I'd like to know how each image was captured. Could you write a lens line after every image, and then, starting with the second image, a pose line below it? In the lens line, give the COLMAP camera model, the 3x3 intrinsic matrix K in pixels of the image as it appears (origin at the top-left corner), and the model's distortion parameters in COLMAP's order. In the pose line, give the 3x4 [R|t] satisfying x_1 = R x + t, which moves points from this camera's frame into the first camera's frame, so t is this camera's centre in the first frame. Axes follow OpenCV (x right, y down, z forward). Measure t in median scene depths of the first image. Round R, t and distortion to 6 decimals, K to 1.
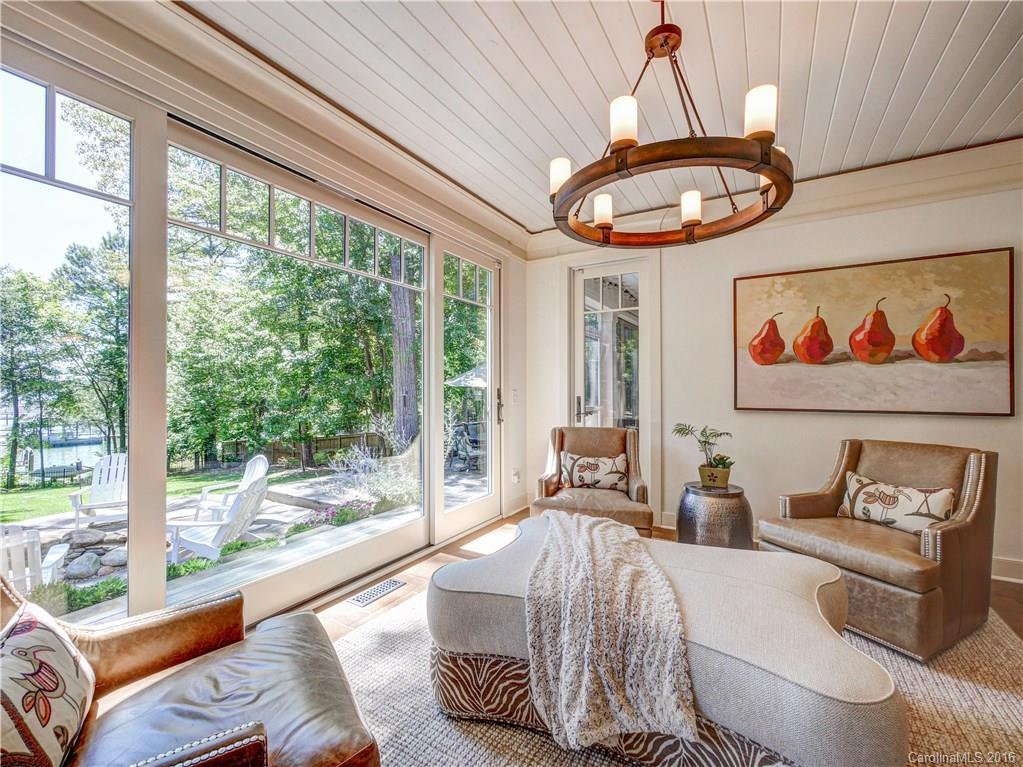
lens RADIAL K [[436.5, 0, 511.5], [0, 436.5, 383.5], [0, 0, 1]] dist [-0.000979, -0.000417]
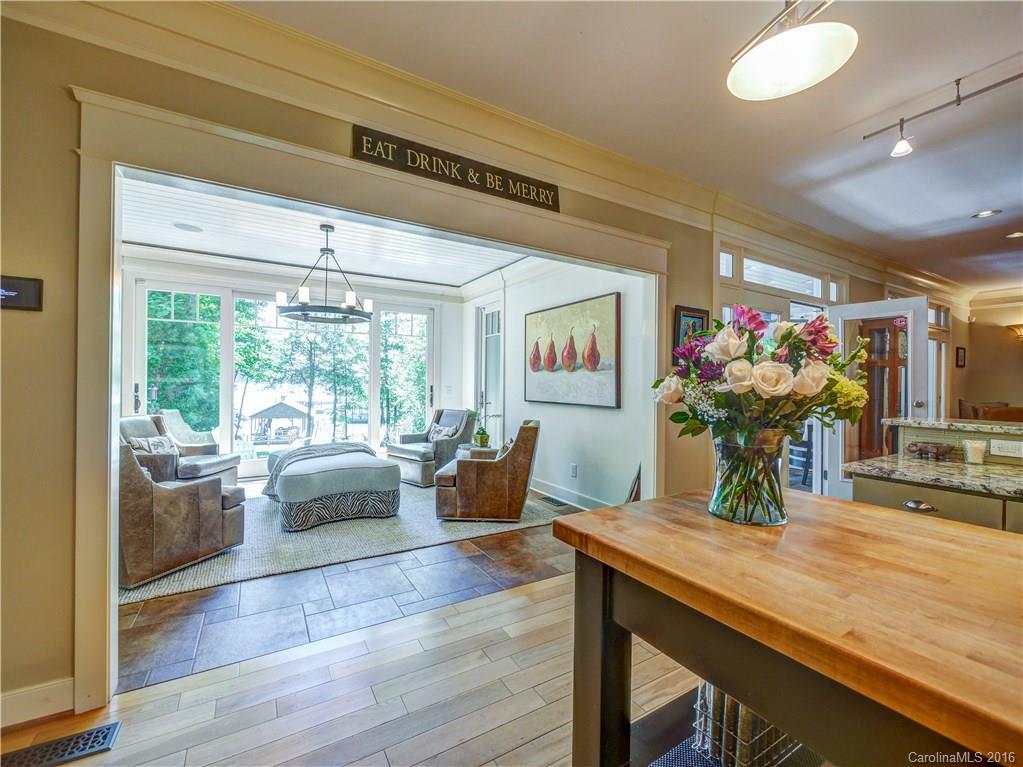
lens RADIAL K [[436.5, 0, 511.5], [0, 436.5, 383.5], [0, 0, 1]] dist [-0.000979, -0.000417]
pose [[0.877661, 0.009818, -0.479182, 1.302620], [-0.007126, 0.999947, 0.007436, -0.013852], [0.479229, -0.003112, 0.877684, -0.381924]]
